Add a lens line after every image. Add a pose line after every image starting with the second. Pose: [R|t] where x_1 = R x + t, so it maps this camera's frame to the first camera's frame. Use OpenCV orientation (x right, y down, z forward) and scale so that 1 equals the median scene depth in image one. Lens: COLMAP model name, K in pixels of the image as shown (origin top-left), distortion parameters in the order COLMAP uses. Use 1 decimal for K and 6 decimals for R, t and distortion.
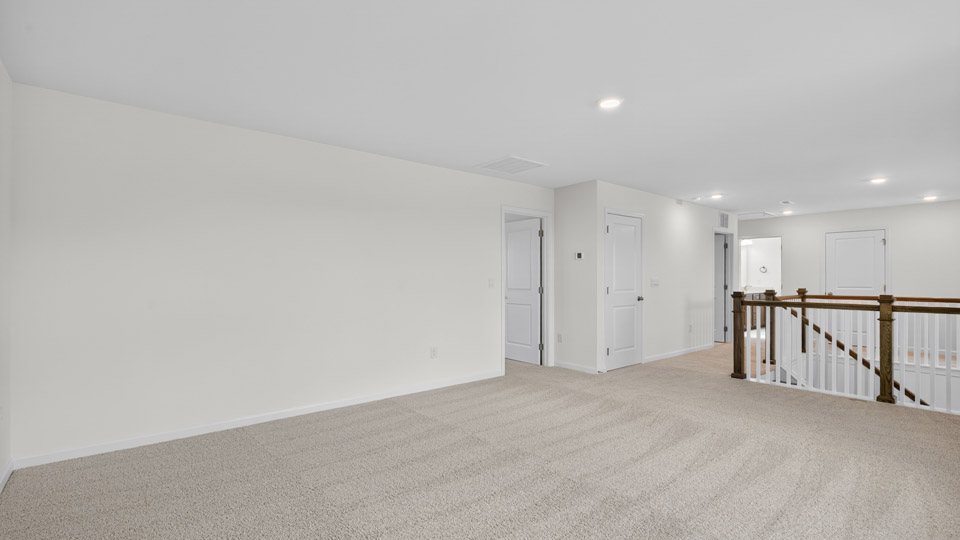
lens RADIAL K [[438.6, 0, 482.2], [0, 438.6, 268.5], [0, 0, 1]] dist [0.000375, -0.000337]
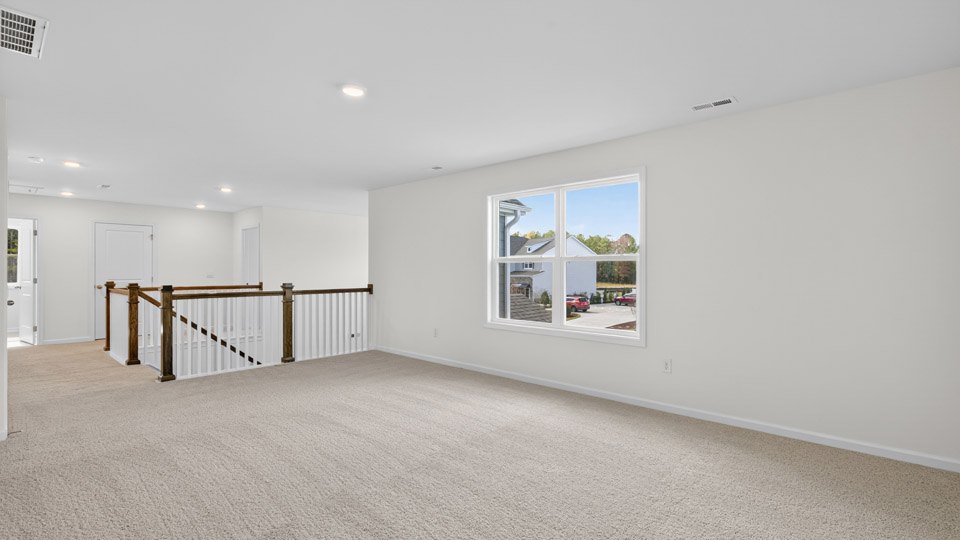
lens RADIAL K [[438.6, 0, 482.2], [0, 438.6, 268.5], [0, 0, 1]] dist [0.000375, -0.000337]
pose [[-0.157569, 0.004452, 0.987498, -0.388518], [-0.021024, 0.999748, -0.007862, 0.010556], [-0.987284, -0.022000, -0.157435, 0.475863]]
